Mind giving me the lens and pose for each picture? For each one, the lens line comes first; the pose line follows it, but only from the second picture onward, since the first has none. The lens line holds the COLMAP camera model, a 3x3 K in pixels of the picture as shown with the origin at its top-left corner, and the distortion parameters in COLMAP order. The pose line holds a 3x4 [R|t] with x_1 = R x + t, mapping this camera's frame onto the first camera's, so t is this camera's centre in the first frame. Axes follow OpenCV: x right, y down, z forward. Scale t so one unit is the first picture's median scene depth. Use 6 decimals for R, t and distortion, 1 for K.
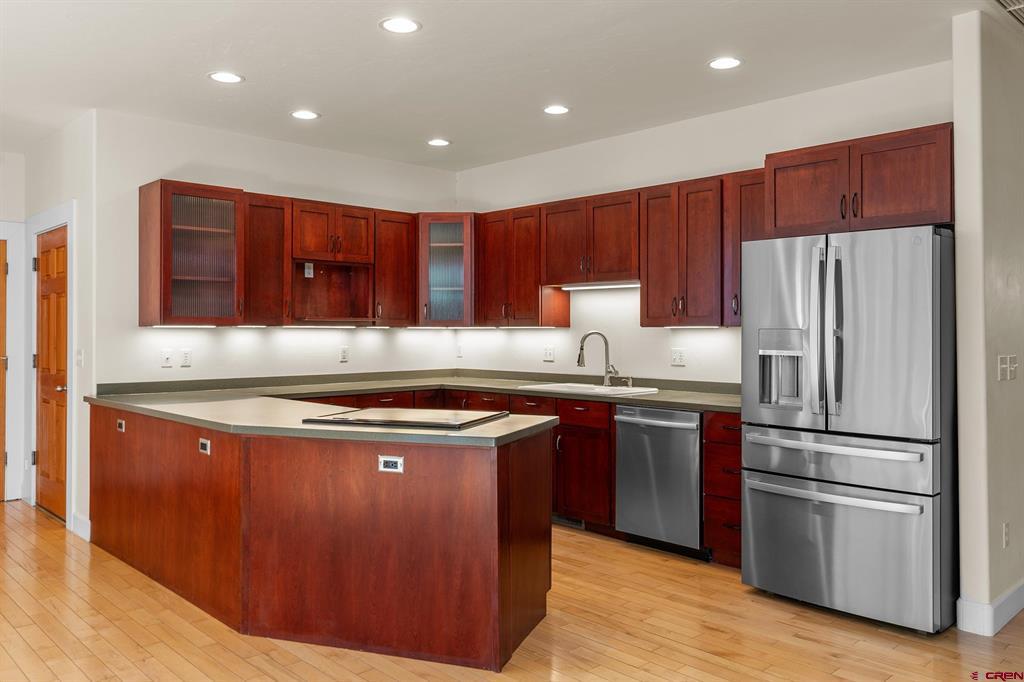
lens RADIAL K [[797.2, 0, 515.8], [0, 797.2, 336.5], [0, 0, 1]] dist [0.006212, -0.011366]
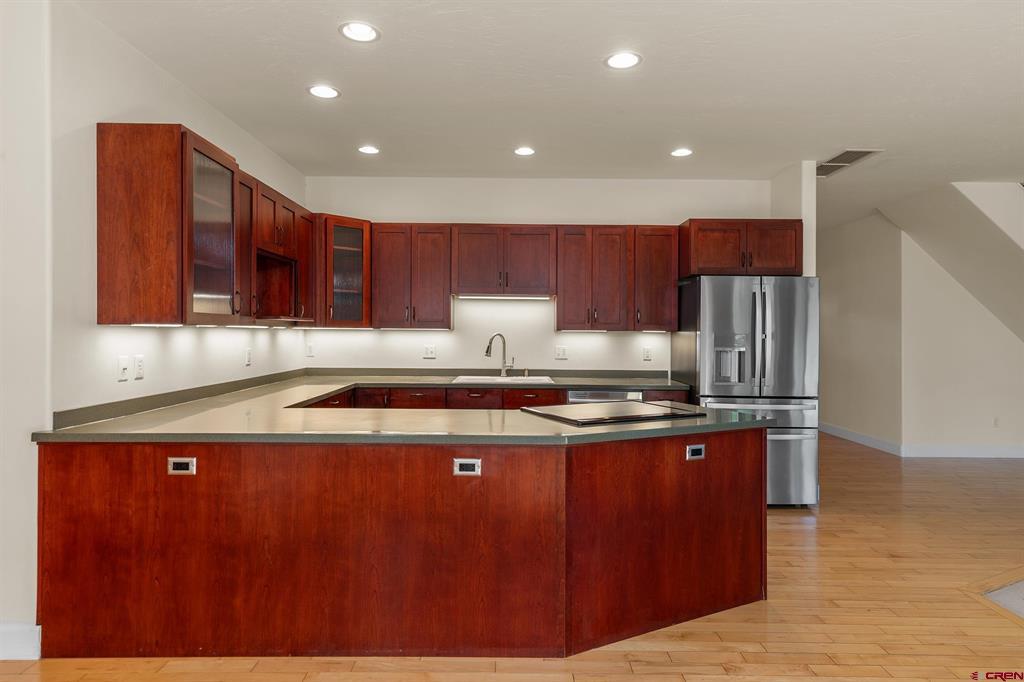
lens RADIAL K [[593.7, 0, 511.6], [0, 593.7, 333.5], [0, 0, 1]] dist [0.008867, 0.000669]
pose [[0.687643, 0.003414, 0.726041, -0.588265], [-0.003255, 0.999993, -0.001619, -0.004851], [-0.726042, -0.001250, 0.687649, 0.369626]]
